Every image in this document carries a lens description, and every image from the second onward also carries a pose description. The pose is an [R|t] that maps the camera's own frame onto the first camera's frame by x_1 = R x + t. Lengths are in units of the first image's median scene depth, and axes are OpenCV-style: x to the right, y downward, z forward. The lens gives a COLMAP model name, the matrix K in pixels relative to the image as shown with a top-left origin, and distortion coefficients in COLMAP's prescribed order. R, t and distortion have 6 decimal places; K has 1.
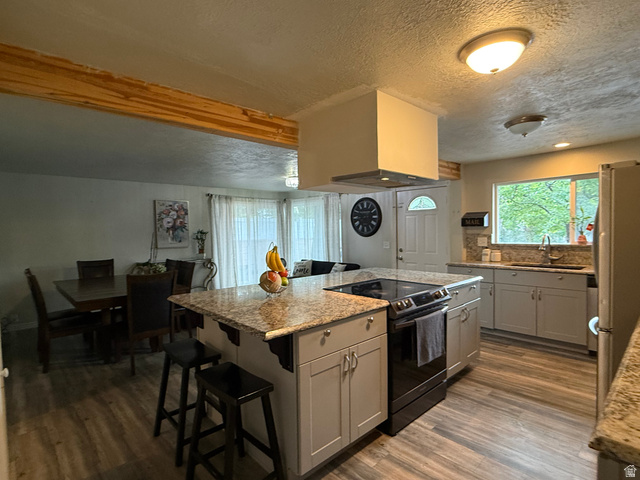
lens RADIAL K [[334.1, 0, 320.0], [0, 334.1, 240.0], [0, 0, 1]] dist [-0.002523, -0.001388]
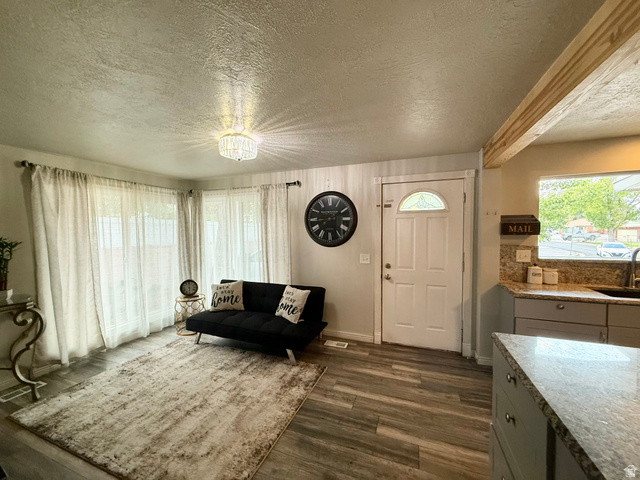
lens RADIAL K [[255.9, 0, 320.0], [0, 255.9, 240.0], [0, 0, 1]] dist [-0.001947, 0.000899]
pose [[0.901023, -0.008438, 0.433689, -0.118955], [0.007499, 0.999964, 0.003876, -0.026518], [-0.433706, -0.000240, 0.901054, 0.523347]]
